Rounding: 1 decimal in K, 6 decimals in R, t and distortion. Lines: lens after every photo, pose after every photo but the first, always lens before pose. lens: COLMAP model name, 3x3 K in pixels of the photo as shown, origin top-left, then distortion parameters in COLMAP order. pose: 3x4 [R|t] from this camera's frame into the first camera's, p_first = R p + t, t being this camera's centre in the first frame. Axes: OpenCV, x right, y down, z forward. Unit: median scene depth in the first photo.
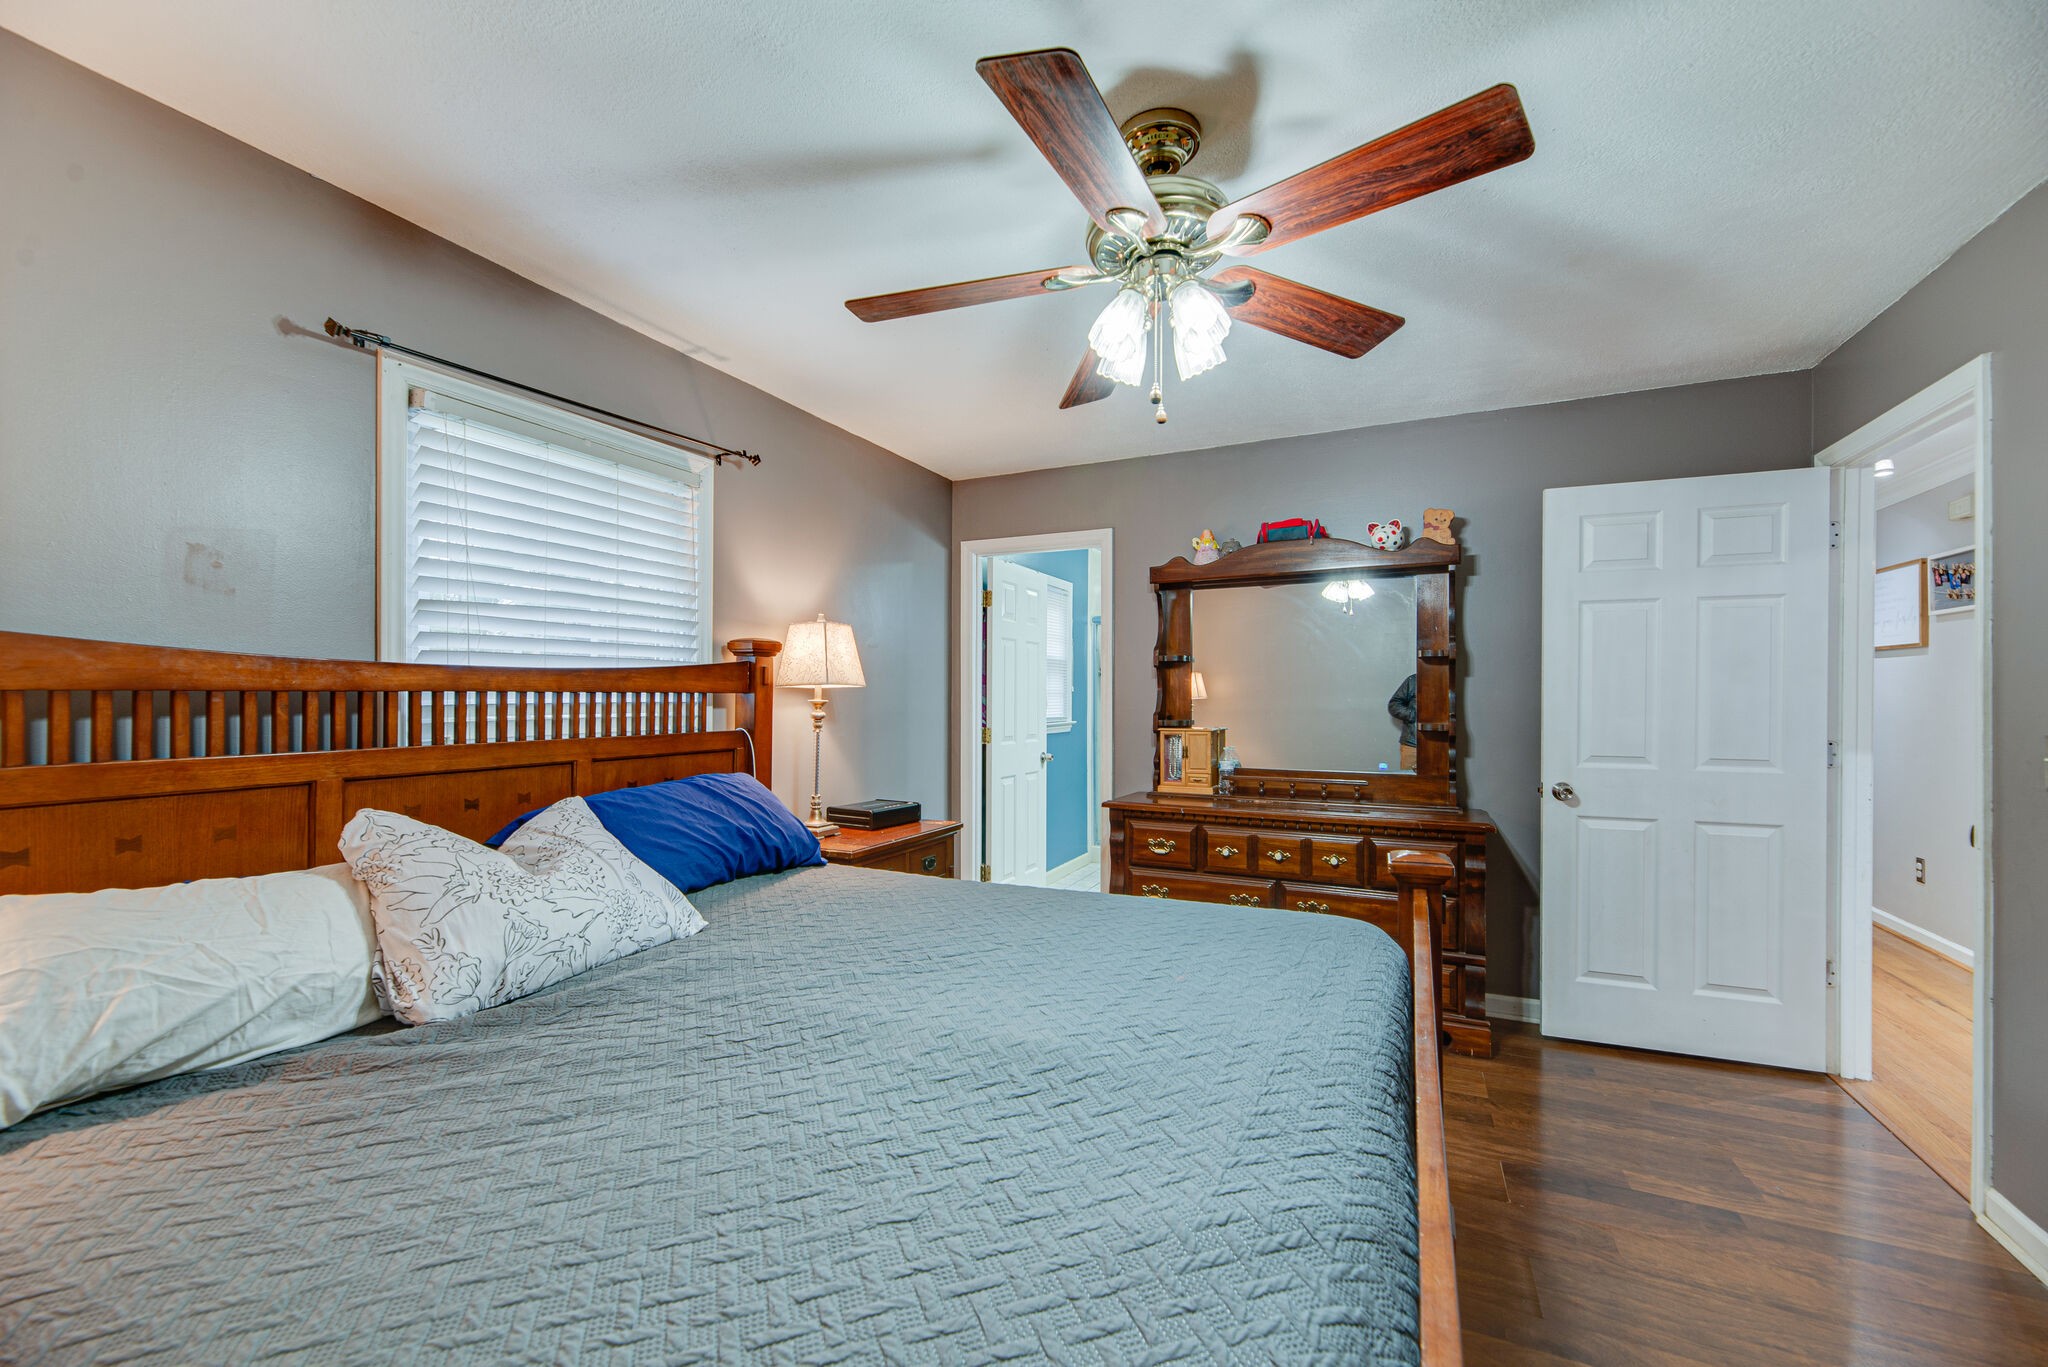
lens RADIAL K [[835.4, 0, 1006.7], [0, 835.4, 700.4], [0, 0, 1]] dist [-0.003024, -0.000749]
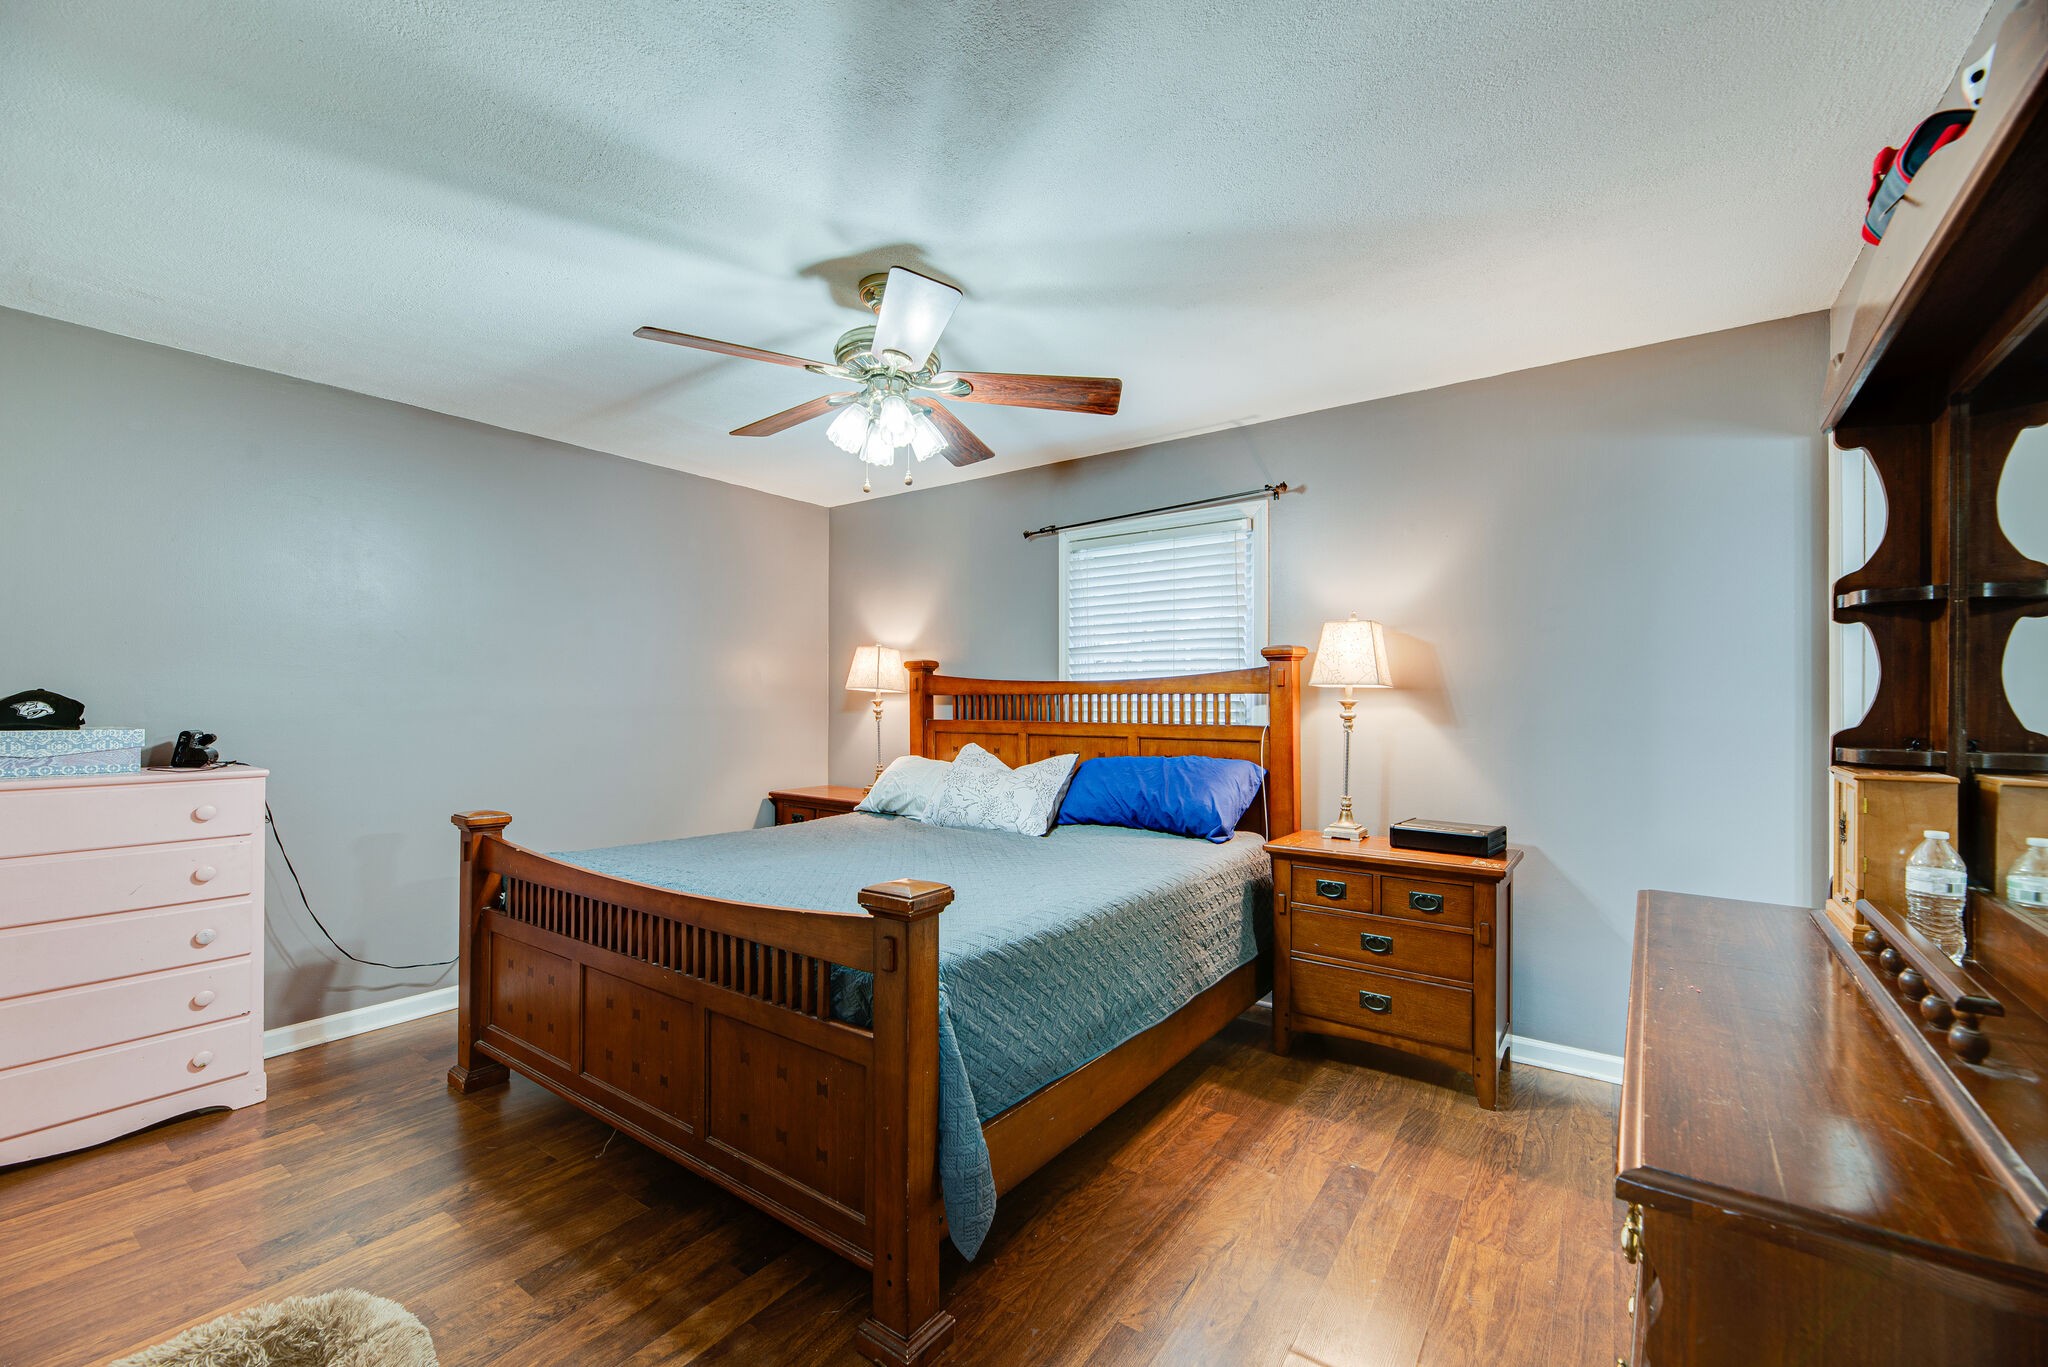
lens RADIAL K [[835.4, 0, 1014.0], [0, 835.4, 693.4], [0, 0, 1]] dist [-0.003024, -0.000749]
pose [[-0.199437, -0.005961, -0.979893, 1.097456], [-0.002350, 0.999982, -0.005605, -0.001856], [0.979908, 0.001185, -0.199447, 1.089463]]
